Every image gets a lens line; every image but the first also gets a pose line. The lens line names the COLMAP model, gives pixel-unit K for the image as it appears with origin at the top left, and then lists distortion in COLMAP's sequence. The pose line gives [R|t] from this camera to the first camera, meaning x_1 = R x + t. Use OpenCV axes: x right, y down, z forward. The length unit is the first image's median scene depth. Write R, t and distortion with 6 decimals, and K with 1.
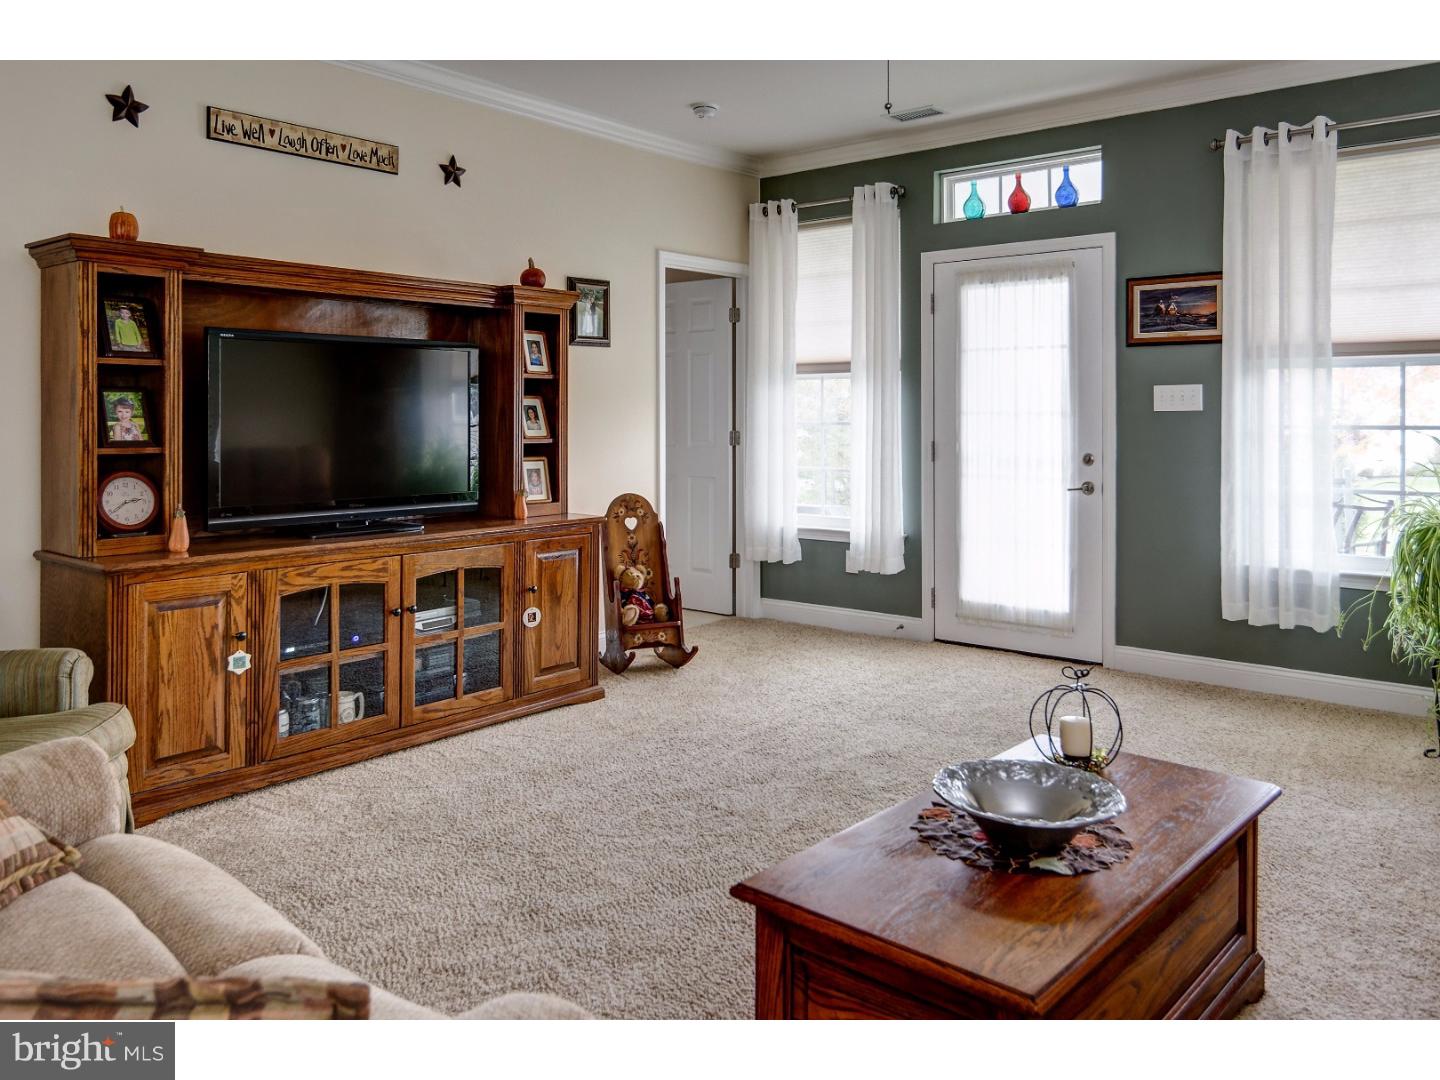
lens RADIAL K [[1061.5, 0, 723.7], [0, 1061.5, 507.9], [0, 0, 1]] dist [0.004278, 0.003253]
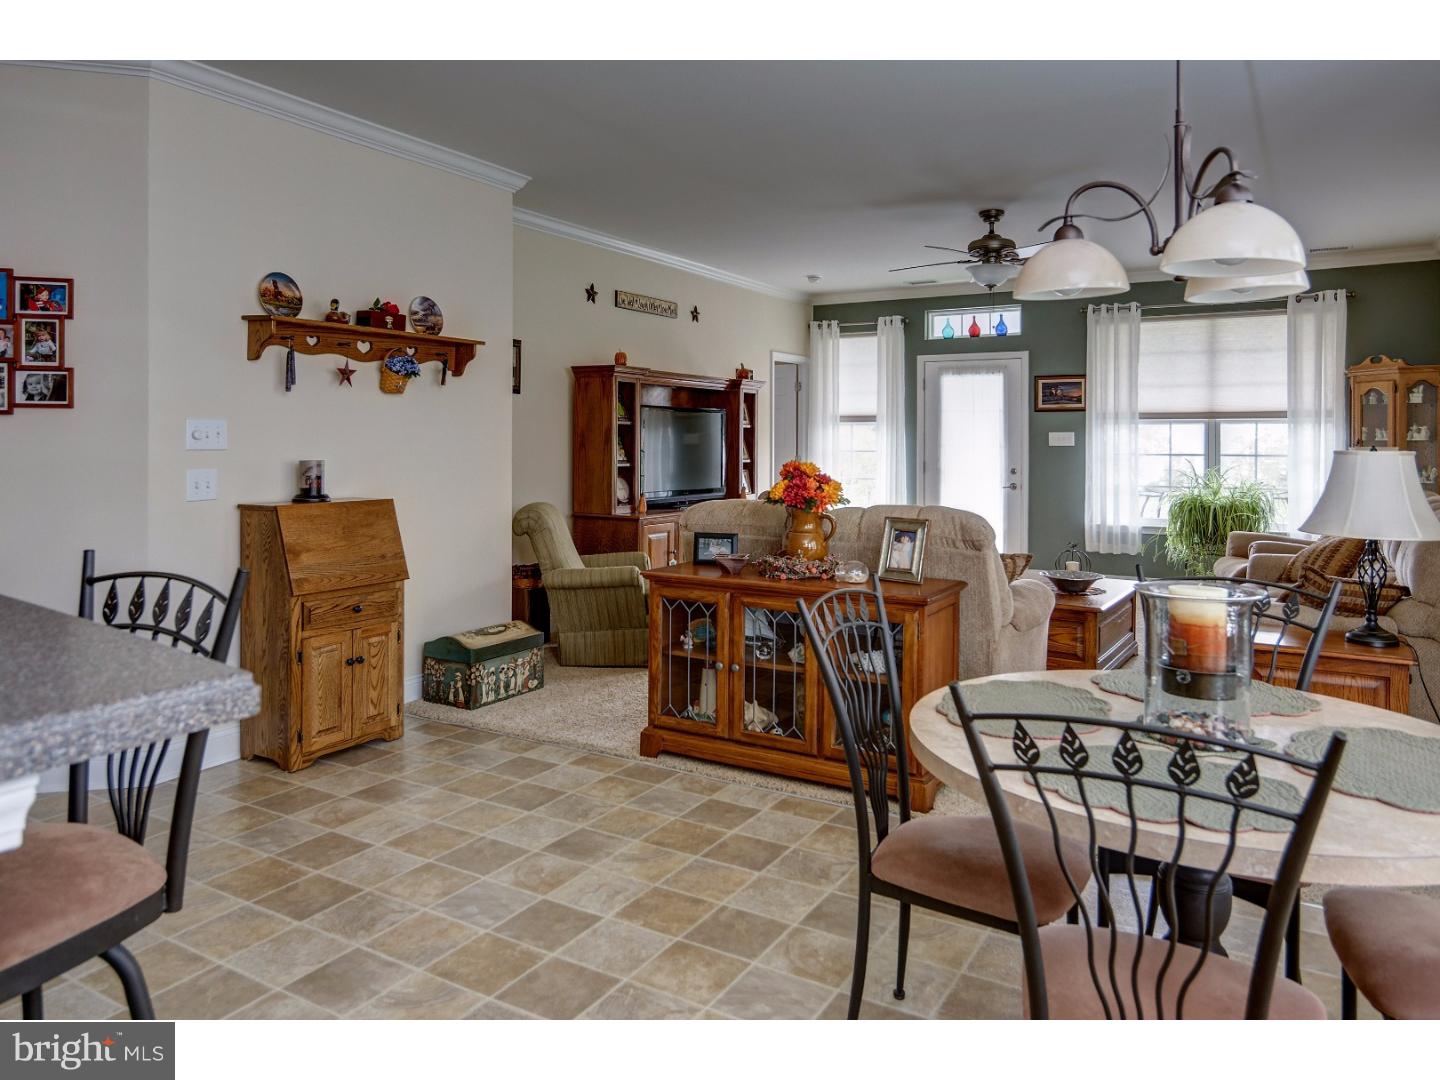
lens RADIAL K [[980.0, 0, 720.0], [0, 980.0, 540.0], [0, 0, 1]] dist [0.048790, 0.001100]
pose [[0.986064, -0.012181, 0.165920, -0.470204], [0.009722, 0.999831, 0.015627, 0.044969], [-0.166082, -0.013796, 0.986015, -0.648208]]
